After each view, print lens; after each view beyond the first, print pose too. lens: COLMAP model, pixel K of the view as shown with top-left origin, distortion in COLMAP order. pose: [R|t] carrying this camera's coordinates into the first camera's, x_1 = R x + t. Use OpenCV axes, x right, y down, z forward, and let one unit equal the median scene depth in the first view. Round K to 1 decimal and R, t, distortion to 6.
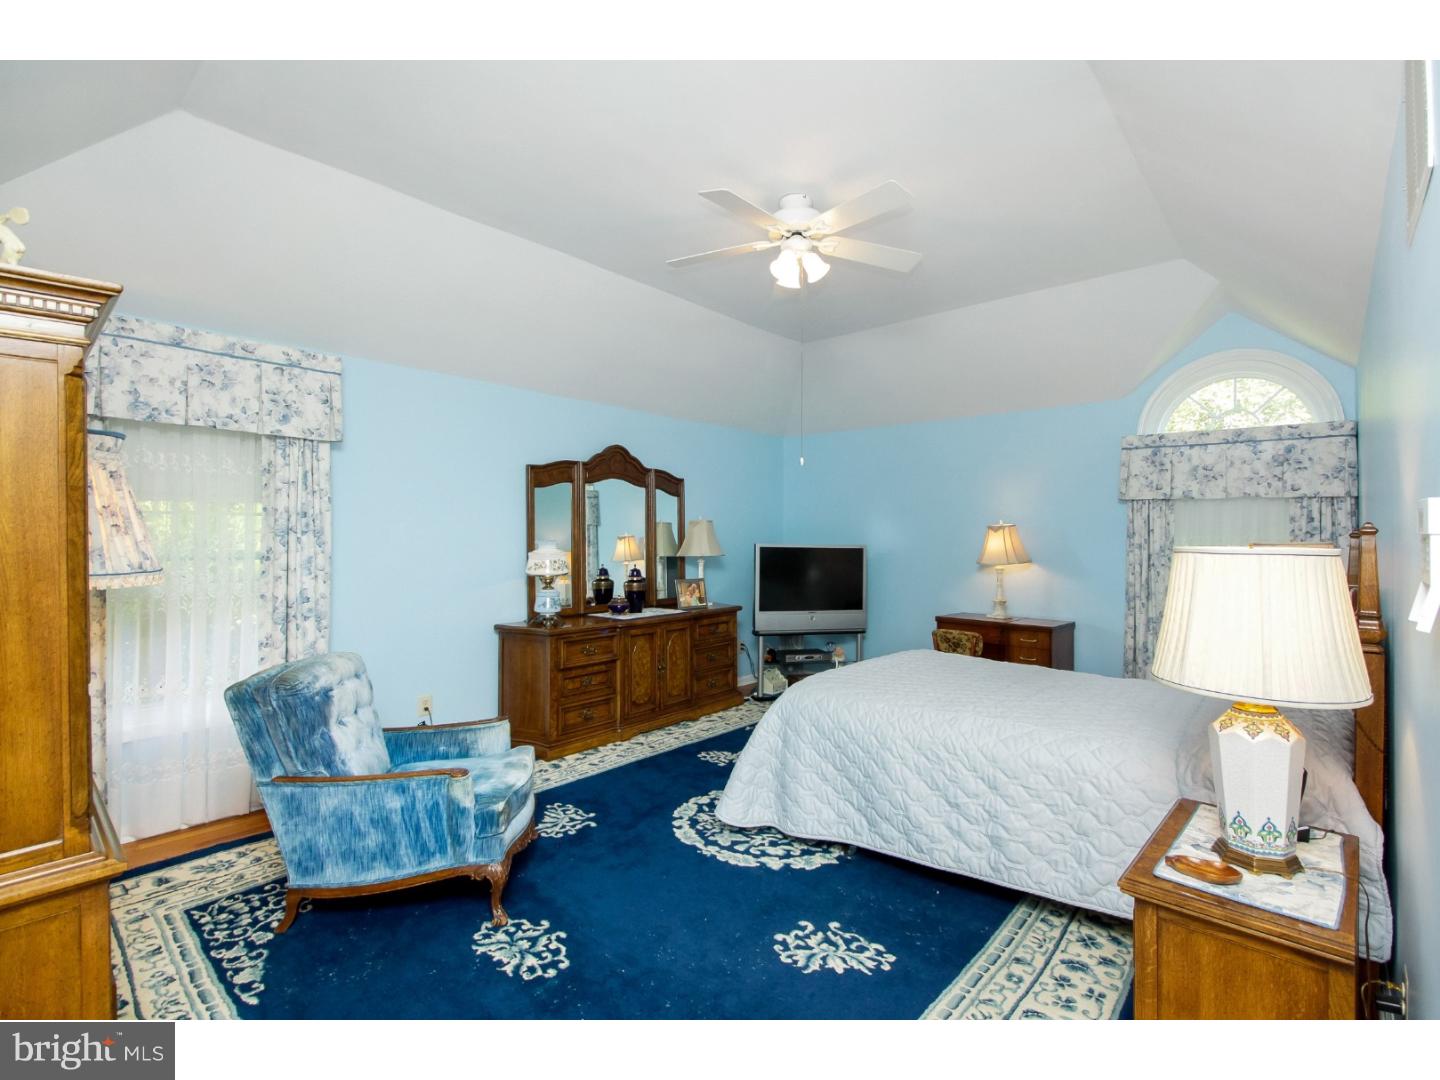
lens RADIAL K [[707.0, 0, 720.0], [0, 707.0, 540.0], [0, 0, 1]] dist [-0.026946, 0.000026]
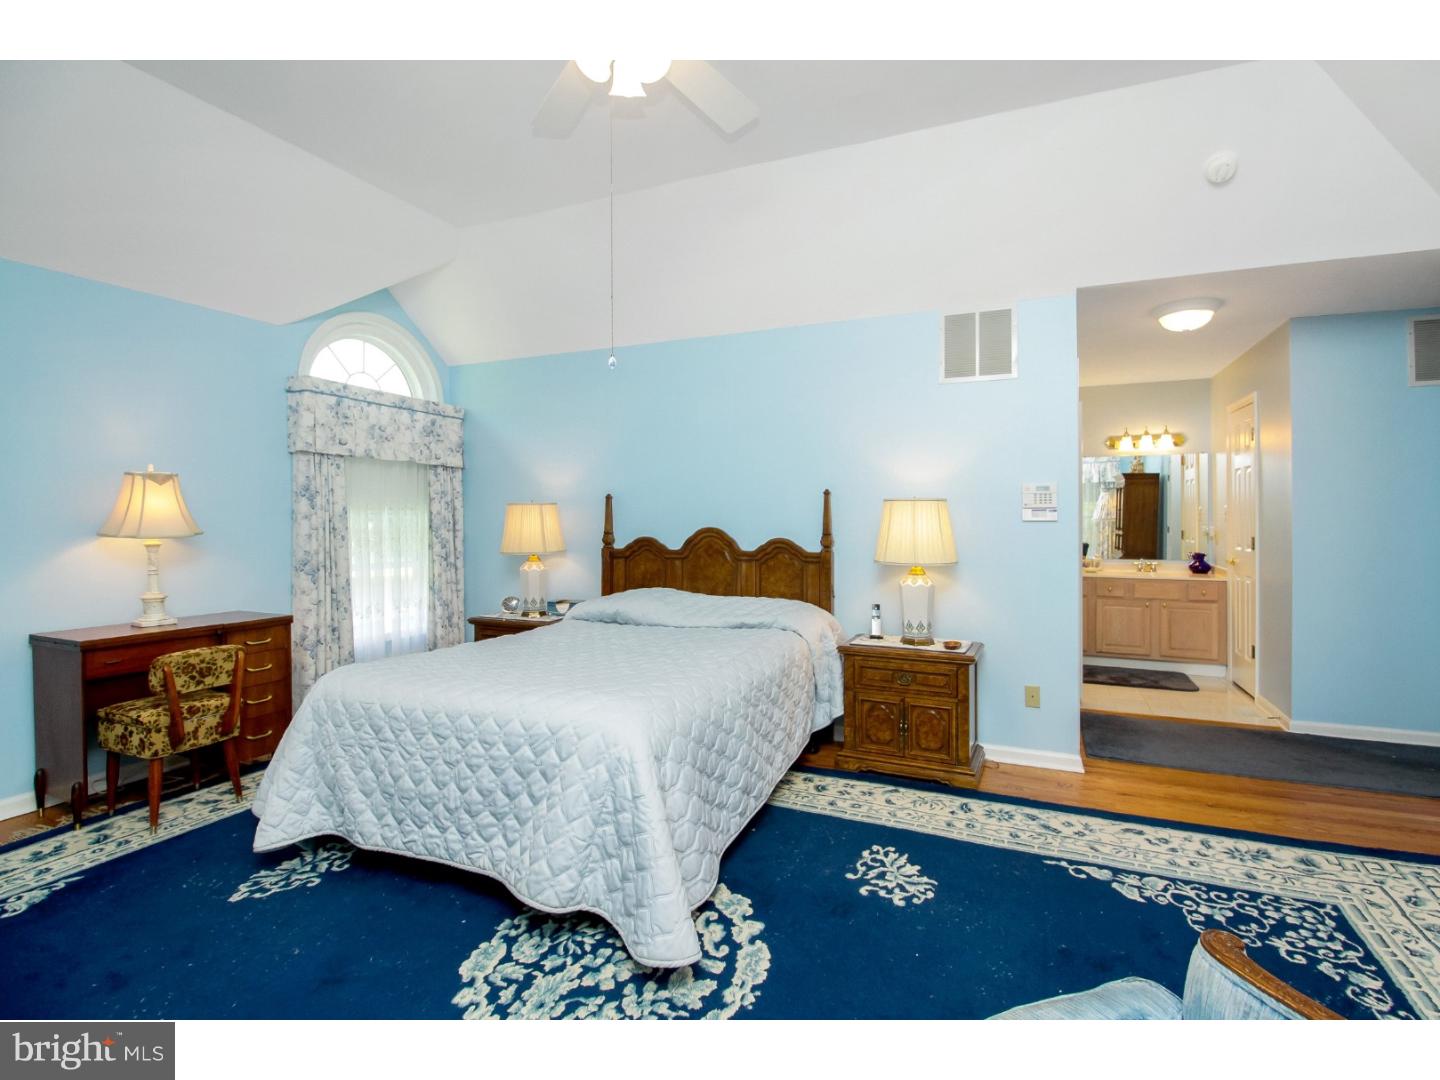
lens RADIAL K [[707.0, 0, 720.0], [0, 707.0, 540.0], [0, 0, 1]] dist [-0.026946, 0.000026]
pose [[-0.343486, -0.034410, 0.938527, -0.575299], [0.005913, 0.999230, 0.038799, 0.027097], [-0.939139, 0.018876, -0.343018, 1.253032]]
